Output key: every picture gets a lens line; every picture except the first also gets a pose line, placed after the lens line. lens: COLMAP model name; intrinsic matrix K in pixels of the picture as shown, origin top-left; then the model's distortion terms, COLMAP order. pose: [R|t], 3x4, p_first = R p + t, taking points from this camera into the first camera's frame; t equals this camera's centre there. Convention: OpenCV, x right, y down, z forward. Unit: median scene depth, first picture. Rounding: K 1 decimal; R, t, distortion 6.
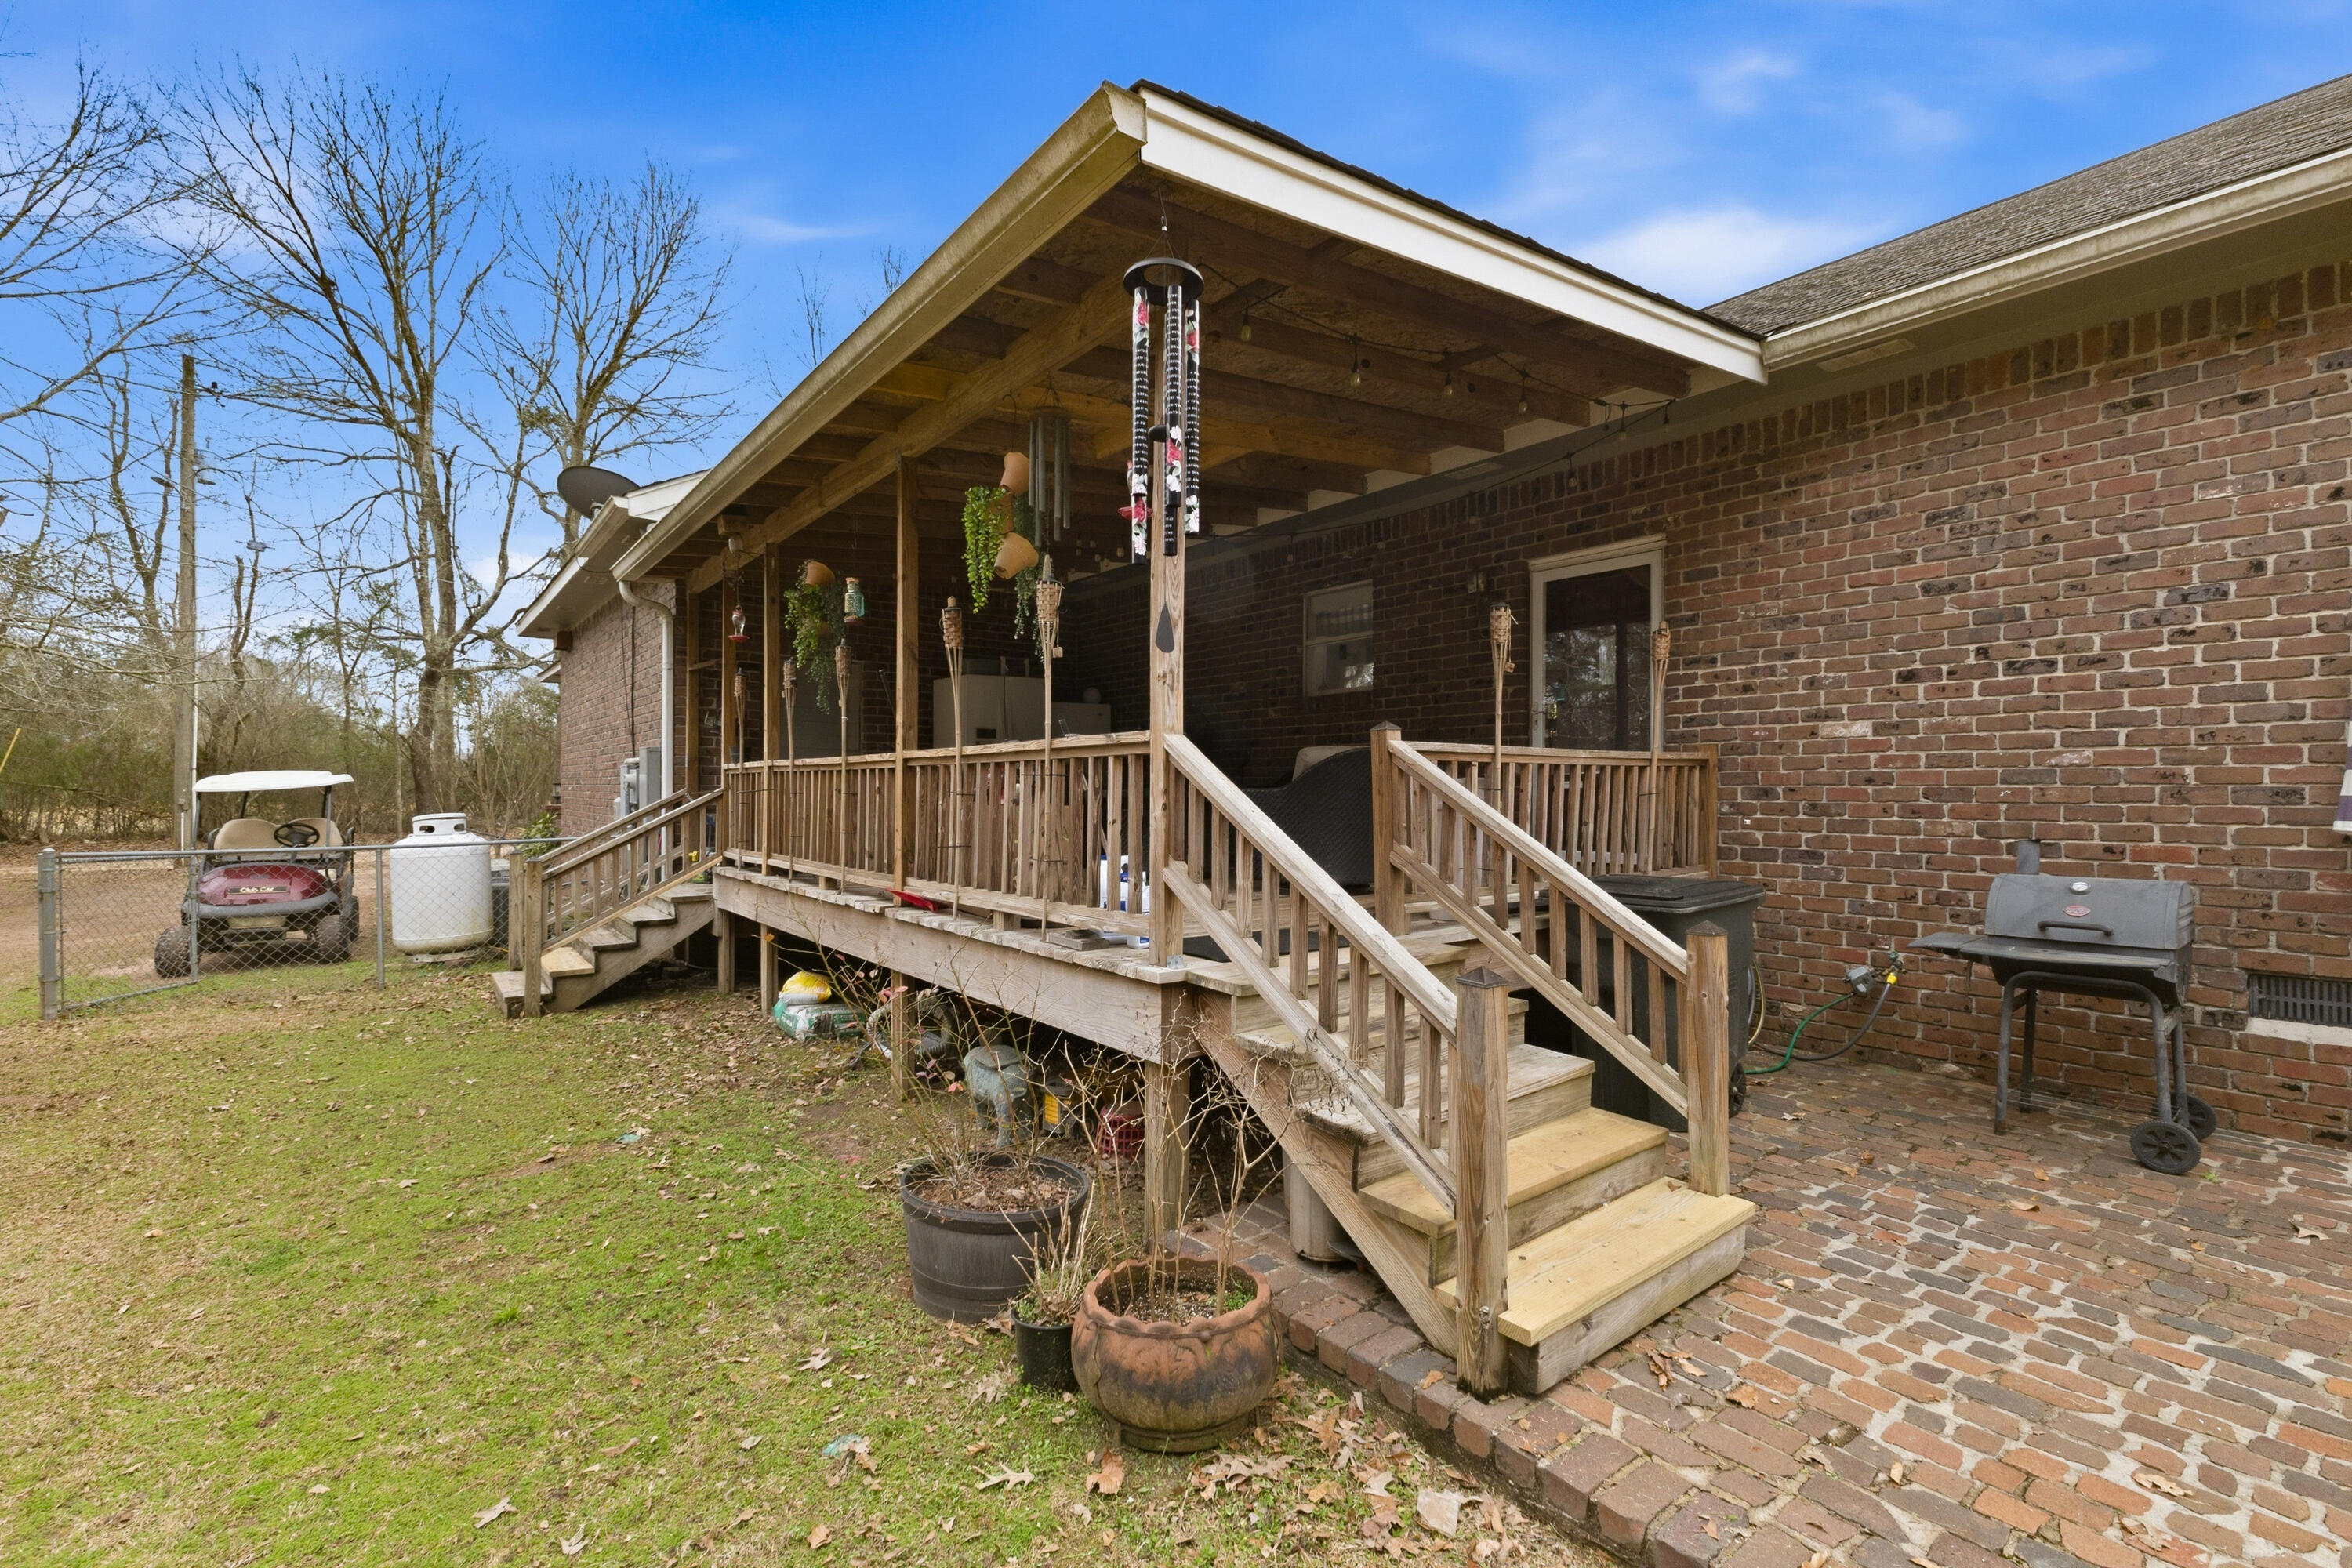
lens RADIAL K [[1021.3, 0, 1177.4], [0, 1021.3, 787.2], [0, 0, 1]] dist [0.001868, -0.000900]
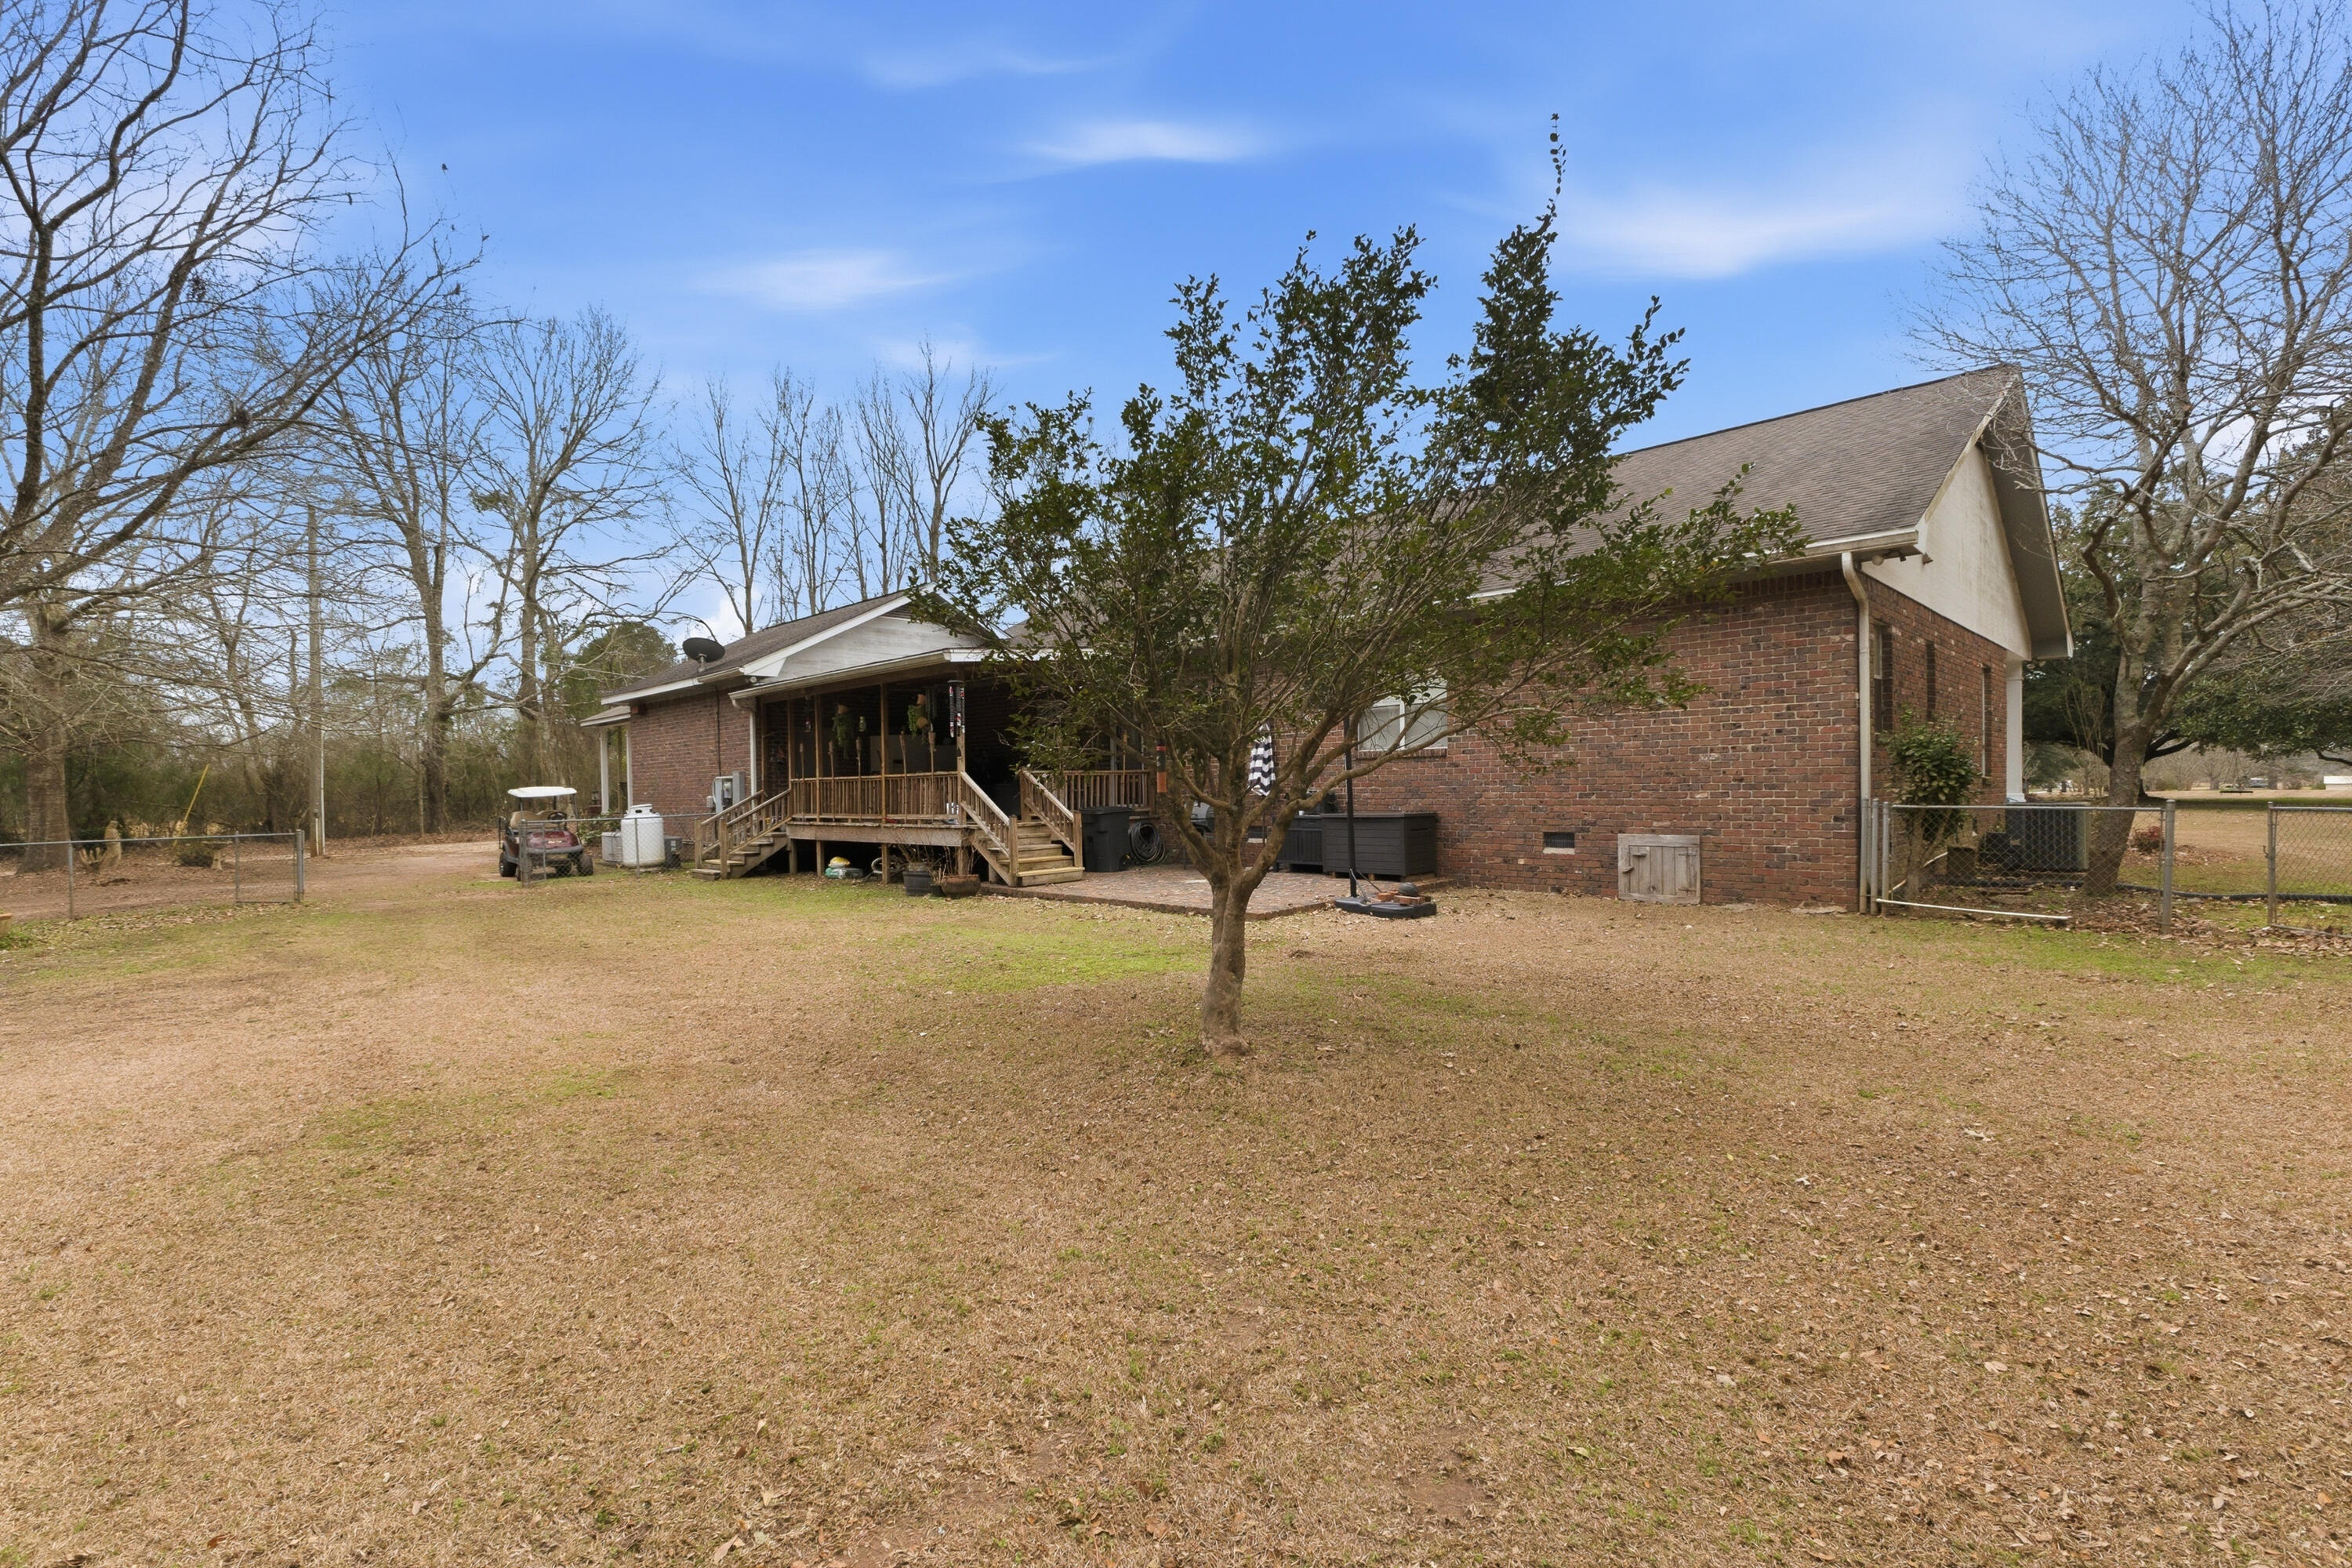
lens RADIAL K [[1021.3, 0, 1177.4], [0, 1021.3, 787.2], [0, 0, 1]] dist [0.001868, -0.000900]
pose [[0.991483, -0.019913, 0.128708, 0.282415], [0.019722, 0.999802, 0.002761, 0.015577], [-0.128737, -0.000199, 0.991679, -2.841336]]
